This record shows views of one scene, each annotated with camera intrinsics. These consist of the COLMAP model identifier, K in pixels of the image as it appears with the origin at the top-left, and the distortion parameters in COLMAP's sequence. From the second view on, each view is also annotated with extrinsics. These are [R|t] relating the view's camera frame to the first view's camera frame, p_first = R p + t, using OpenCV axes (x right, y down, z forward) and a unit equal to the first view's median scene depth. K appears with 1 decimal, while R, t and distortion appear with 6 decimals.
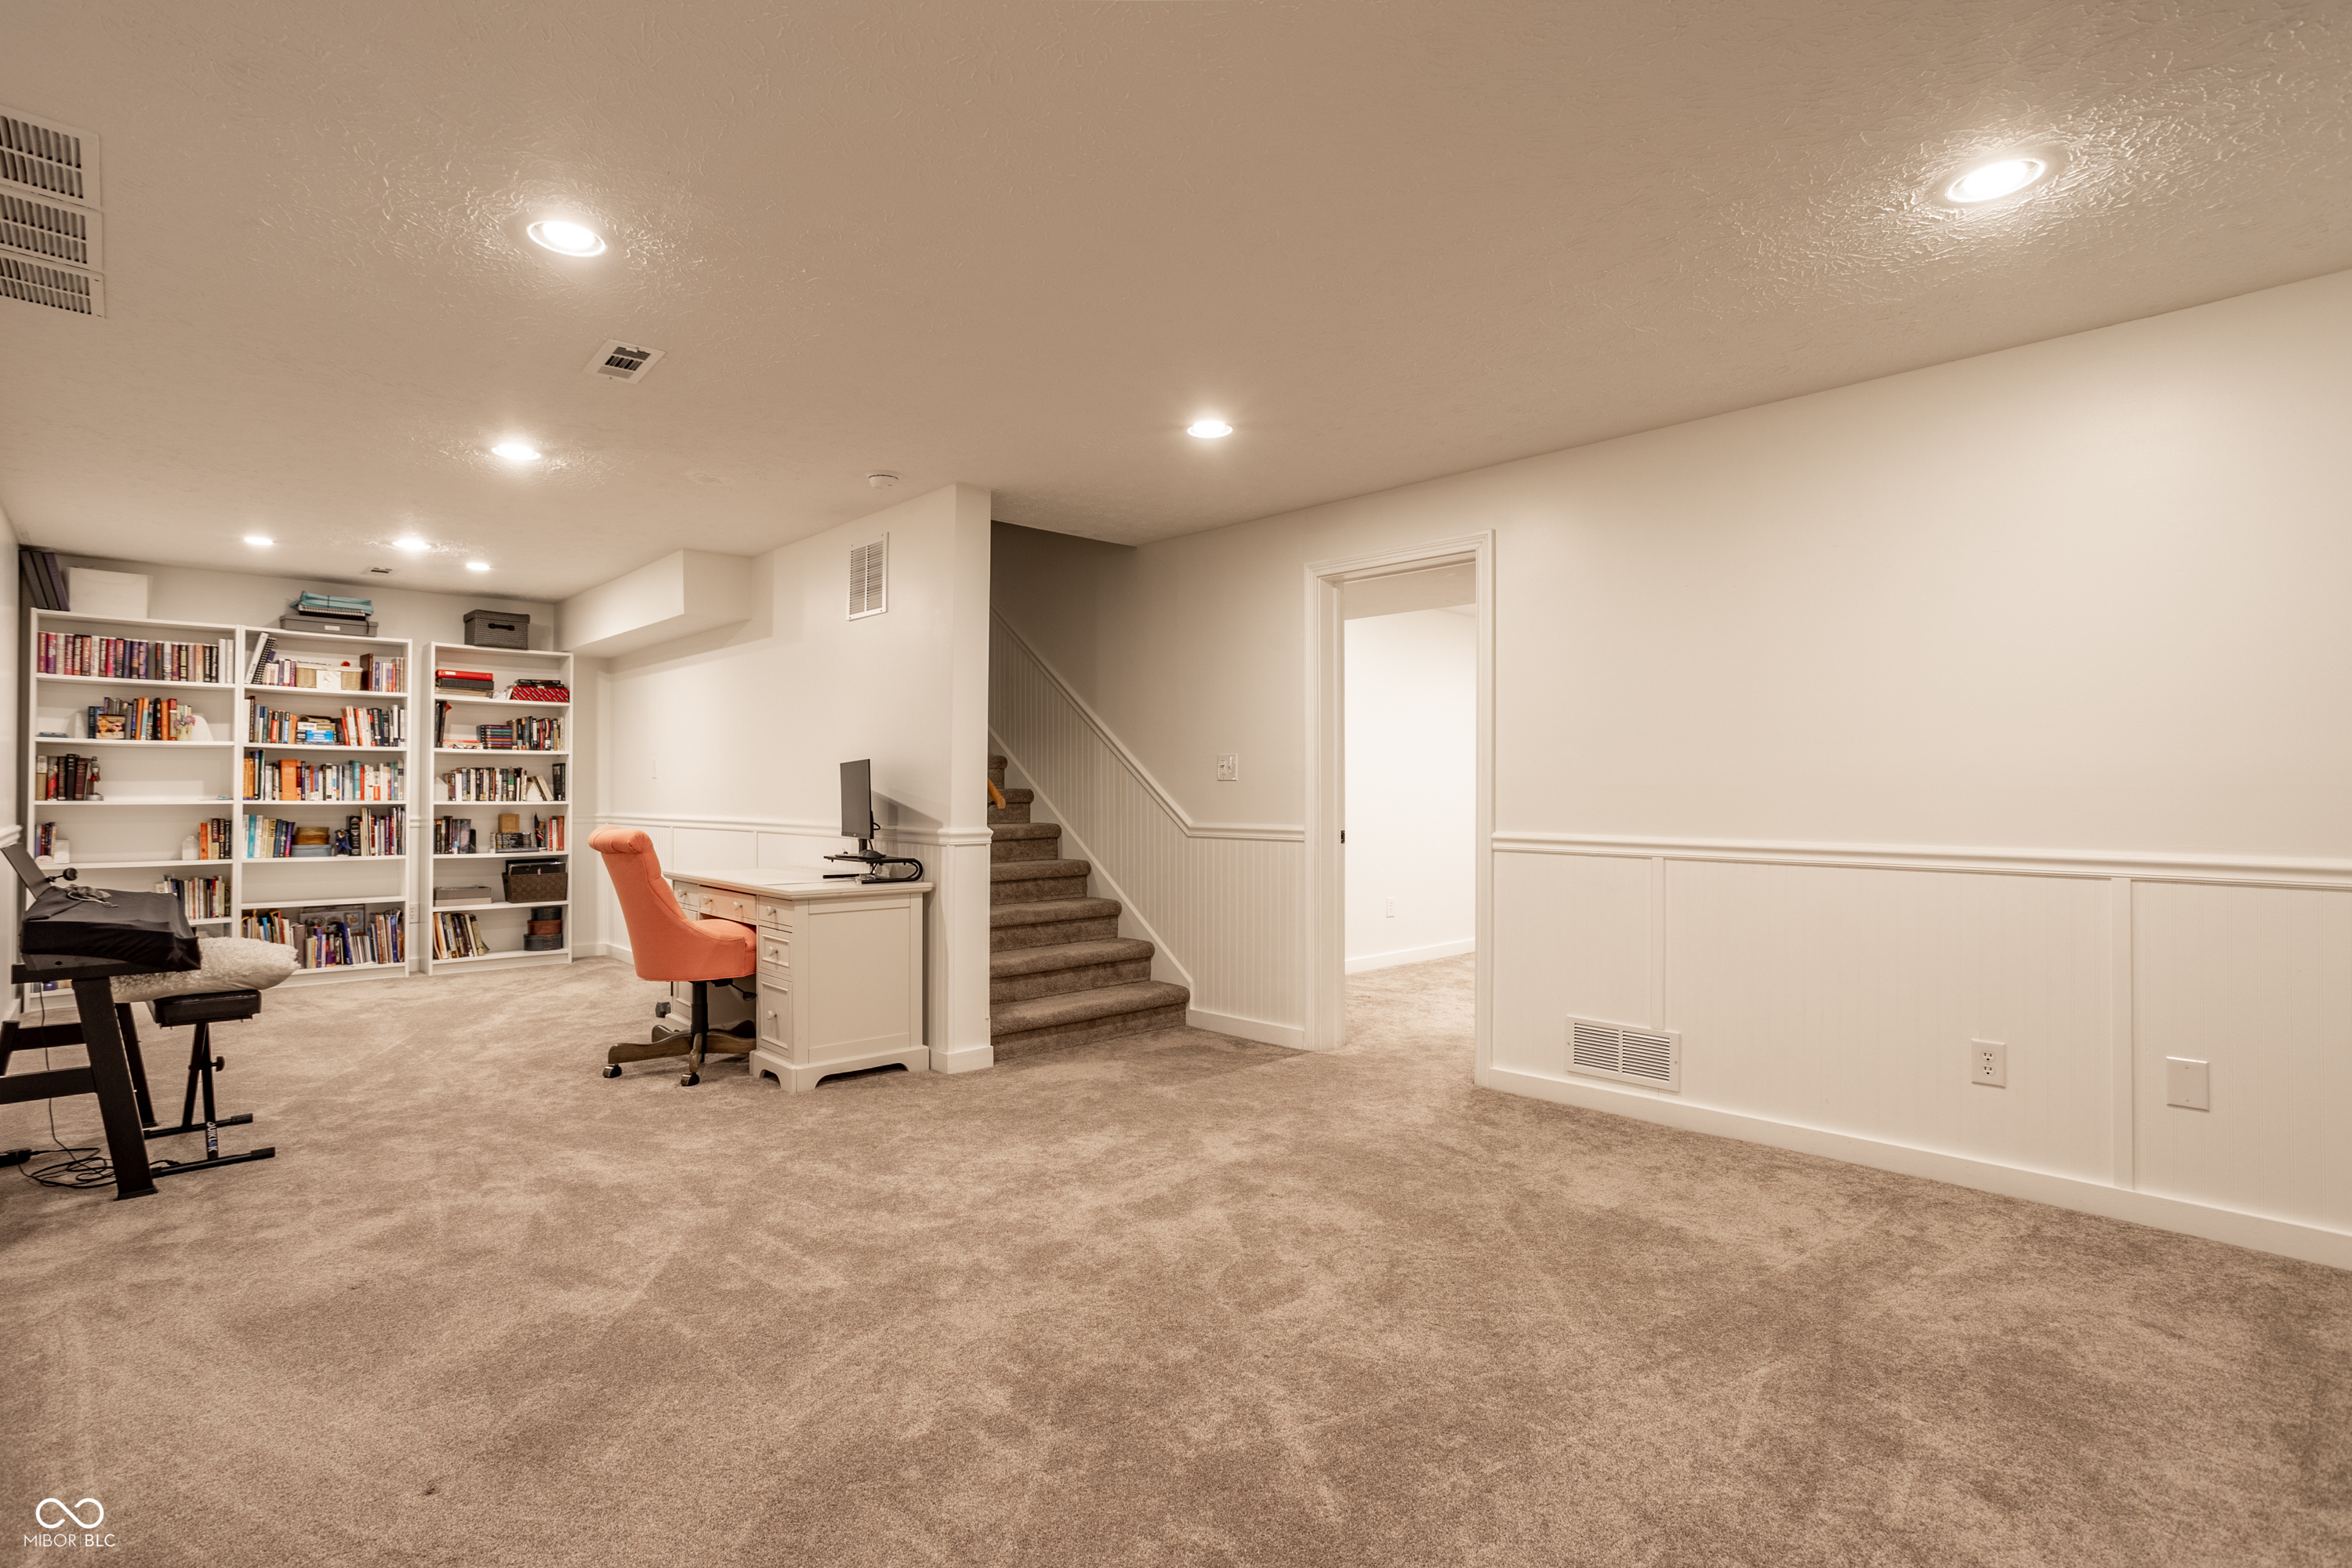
lens RADIAL K [[1118.8, 0, 1170.2], [0, 1118.8, 780.2], [0, 0, 1]] dist [-0.048490, 0.032000]
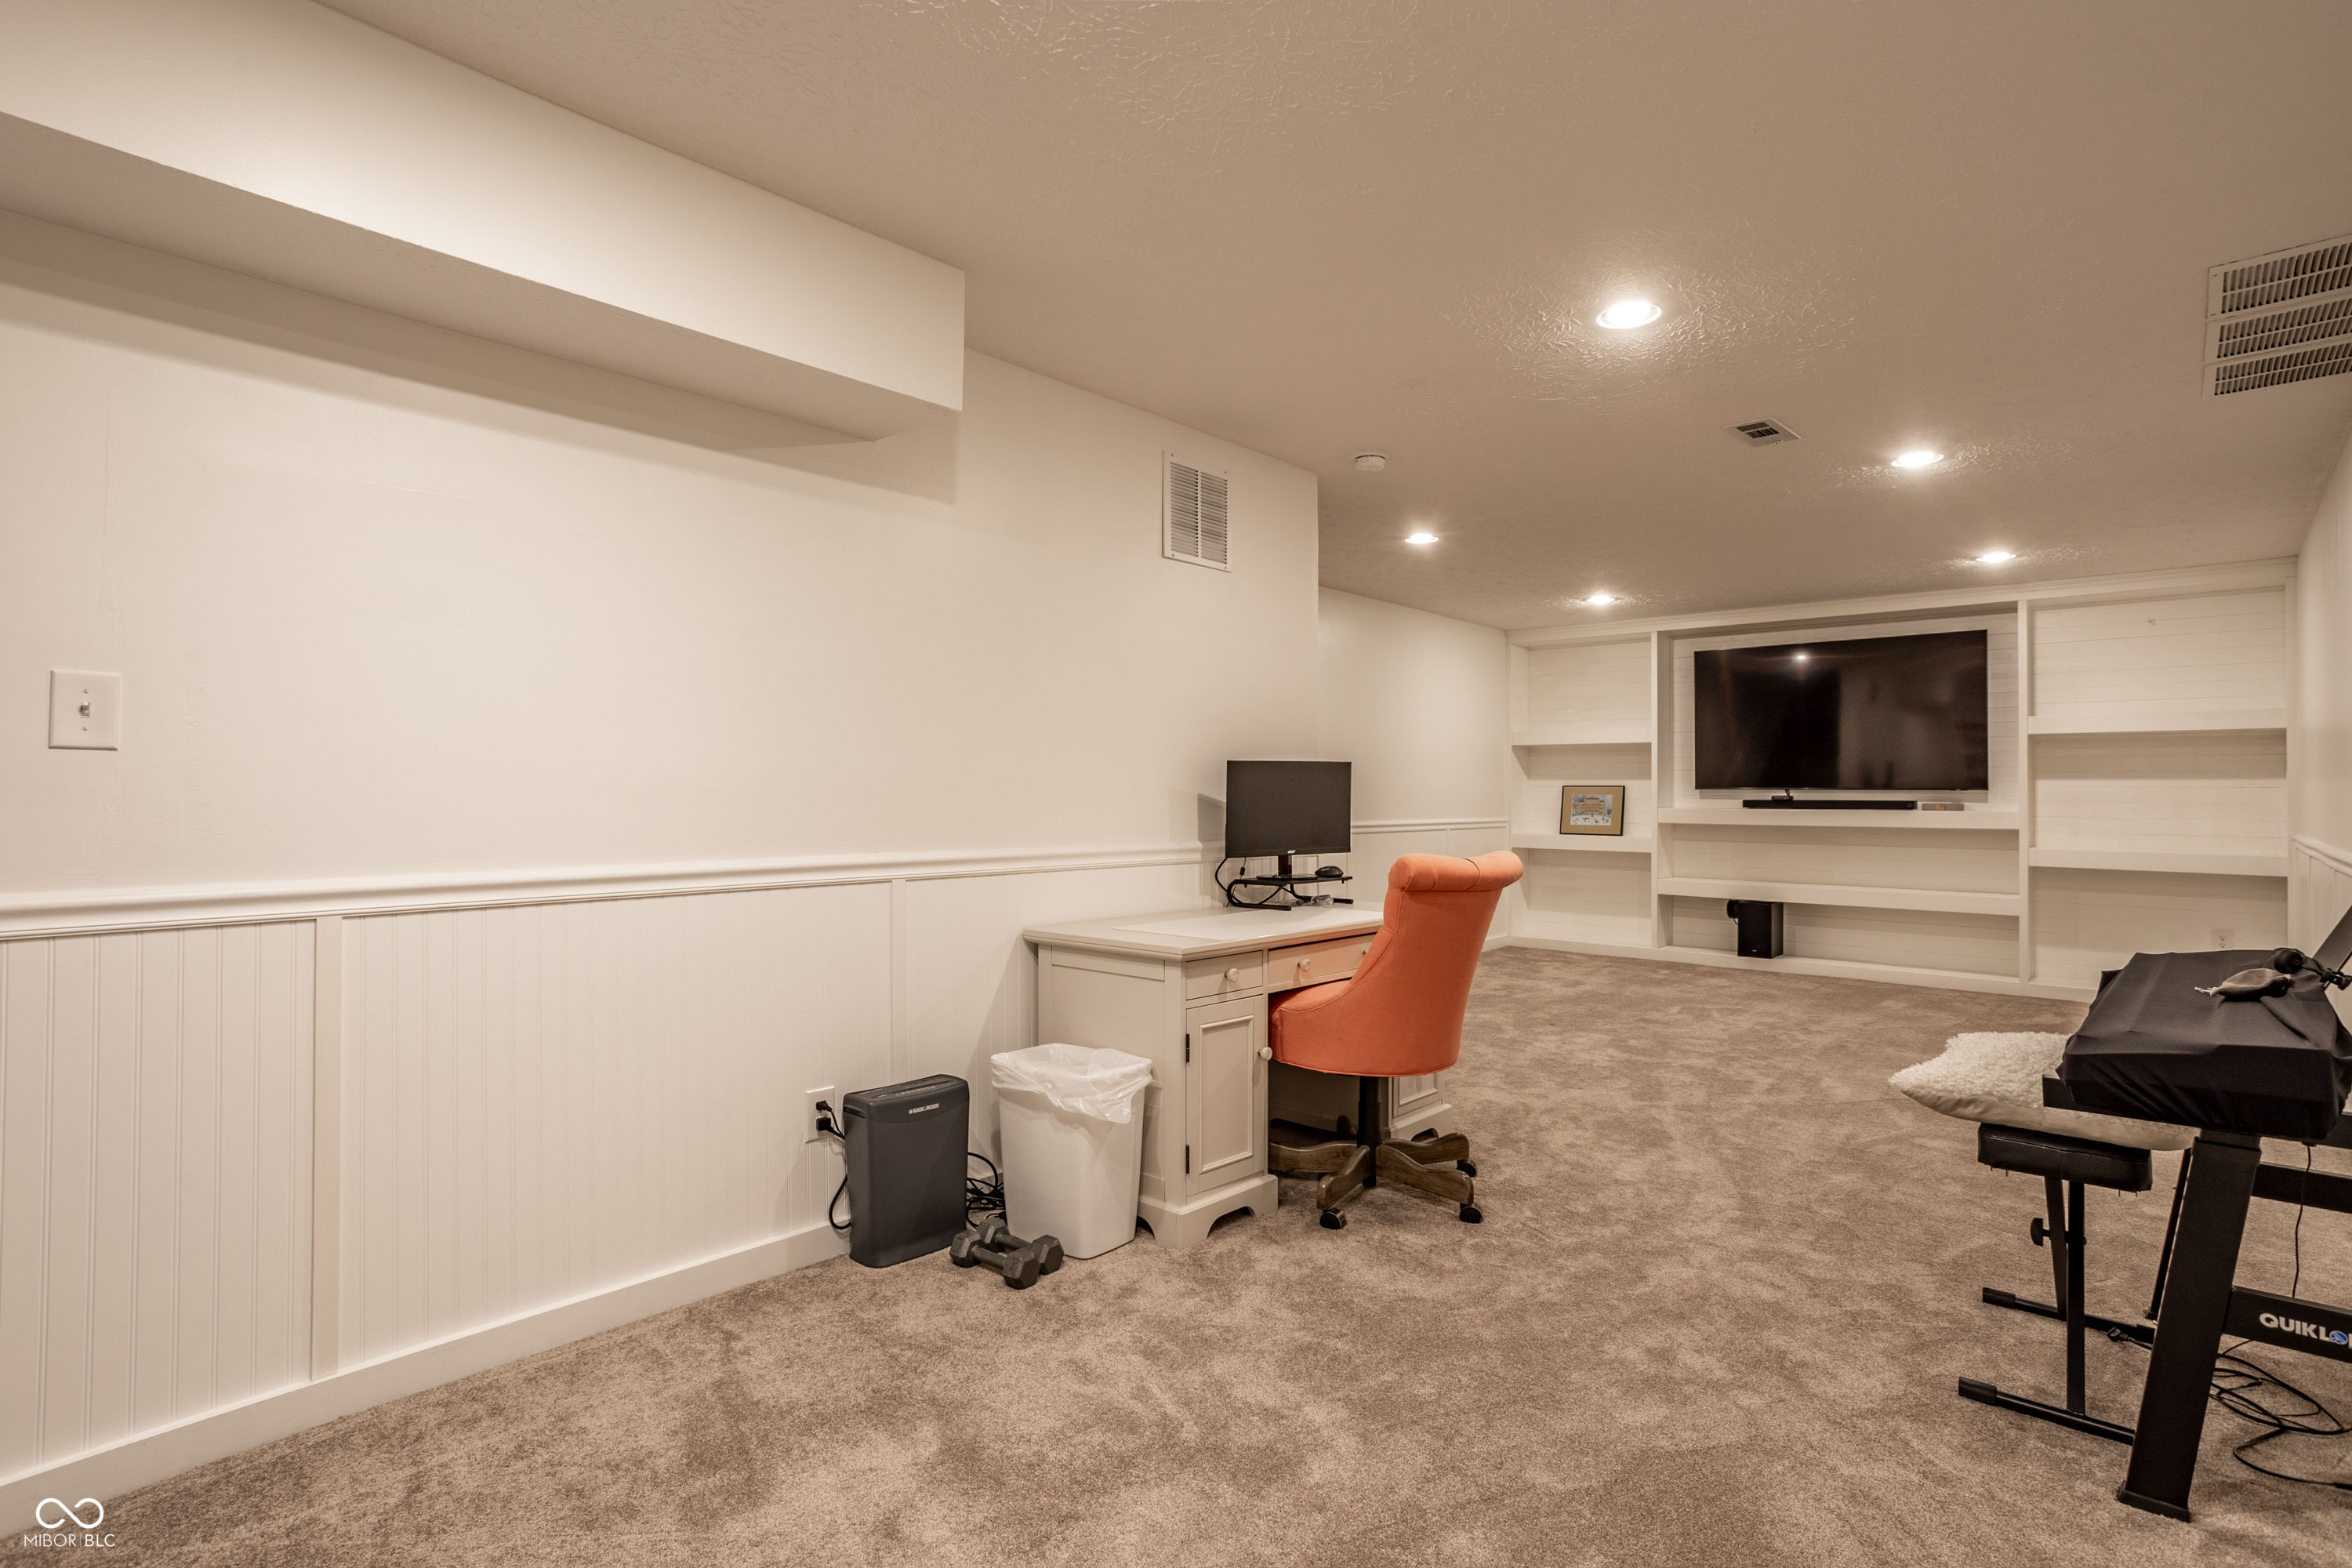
lens RADIAL K [[1118.8, 0, 1170.2], [0, 1118.8, 780.2], [0, 0, 1]] dist [-0.048490, 0.032000]
pose [[-0.055778, 0.012644, 0.998363, -0.801332], [-0.012455, 0.999833, -0.013358, 0.006529], [-0.998365, -0.013180, -0.055611, 0.833618]]
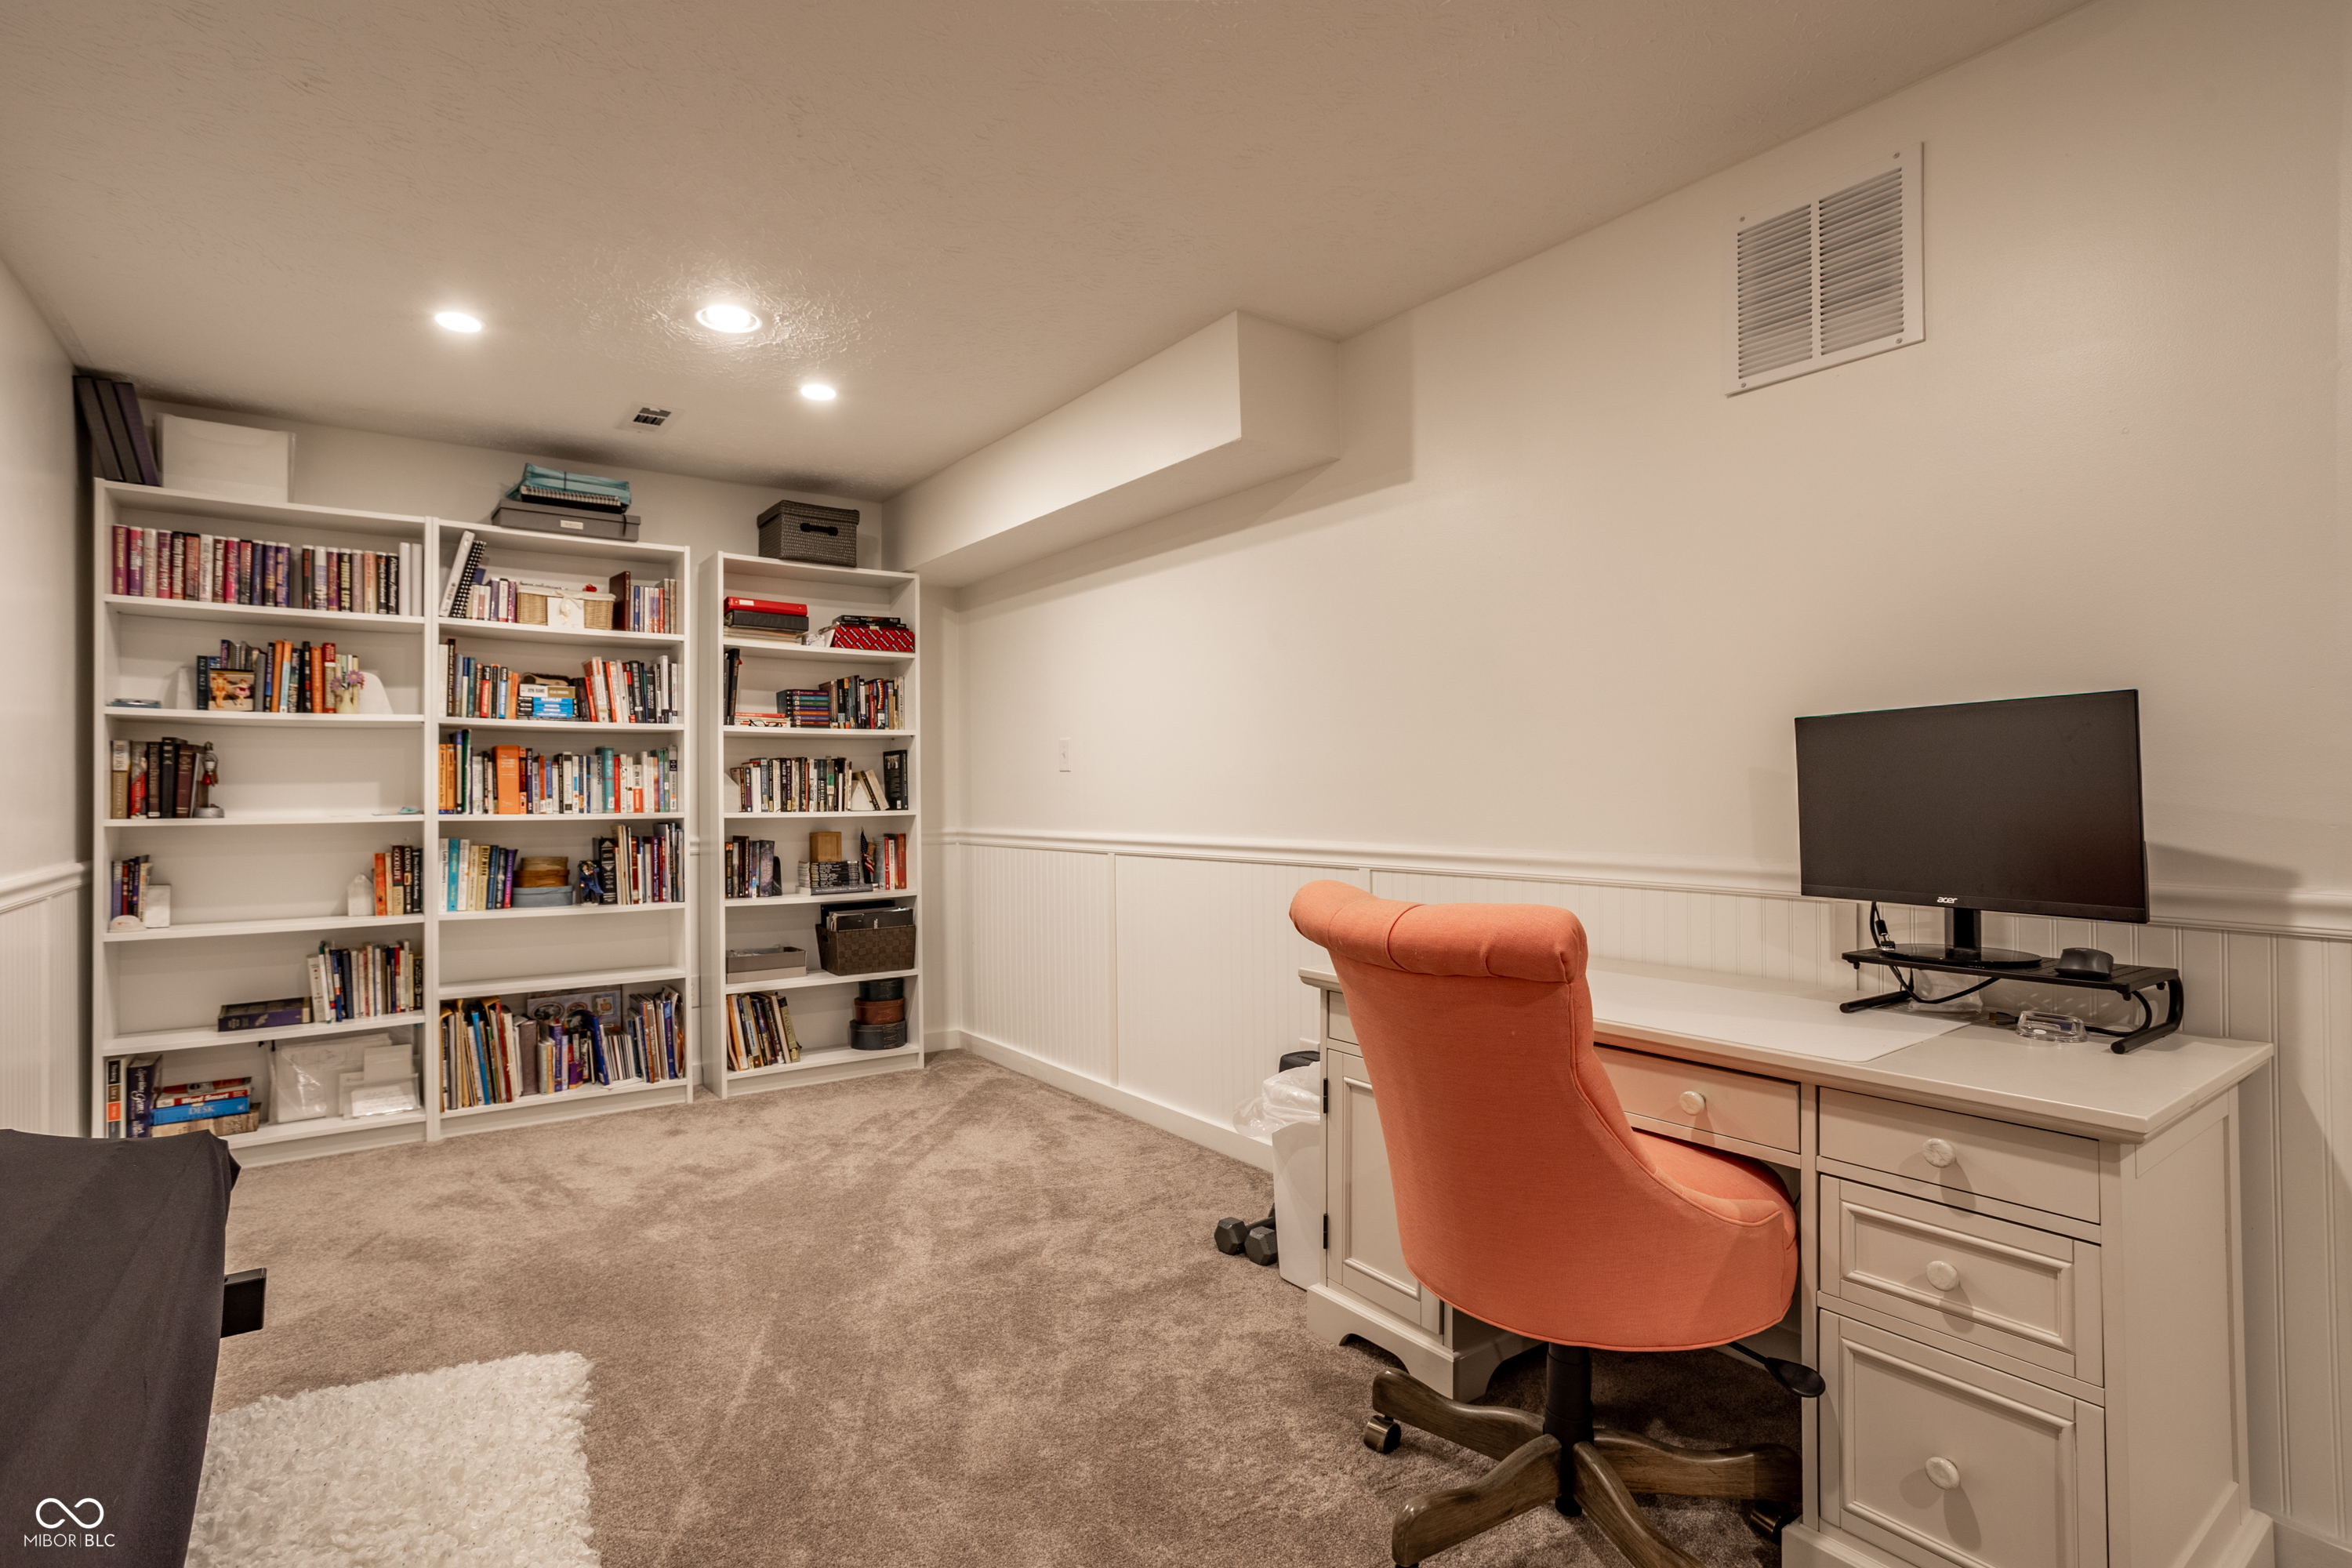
lens RADIAL K [[1118.8, 0, 1170.2], [0, 1118.8, 780.2], [0, 0, 1]] dist [-0.048490, 0.032000]
pose [[0.992817, -0.011356, -0.119102, -0.367912], [0.011577, 0.999932, 0.001162, 0.003481], [0.119081, -0.002532, 0.992881, 0.440444]]
